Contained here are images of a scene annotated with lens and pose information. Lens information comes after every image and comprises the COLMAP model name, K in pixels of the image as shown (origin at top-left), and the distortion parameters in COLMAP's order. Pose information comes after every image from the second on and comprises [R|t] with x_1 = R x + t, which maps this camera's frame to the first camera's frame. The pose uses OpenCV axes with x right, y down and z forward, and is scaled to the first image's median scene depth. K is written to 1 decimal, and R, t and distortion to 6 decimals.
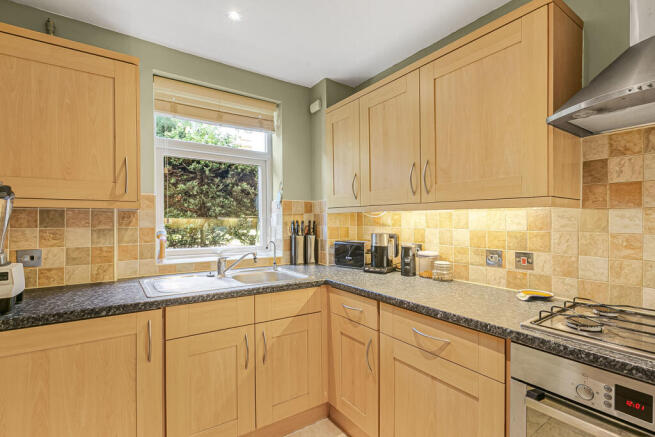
lens RADIAL K [[316.4, 0, 326.6], [0, 316.4, 222.0], [0, 0, 1]] dist [0.013394, 0.000345]
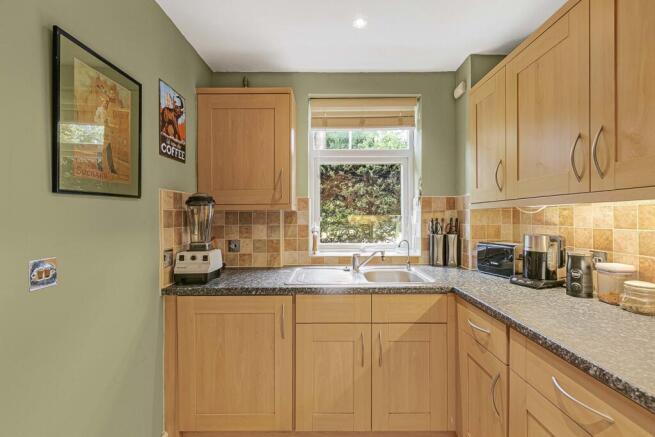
lens RADIAL K [[292.6, 0, 329.1], [0, 292.6, 216.2], [0, 0, 1]] dist [0.001476, -0.000033]
pose [[0.828699, -0.010763, -0.559591, 0.155072], [0.007221, 0.999937, -0.008539, -0.005960], [0.559648, 0.003035, 0.828725, 0.142997]]
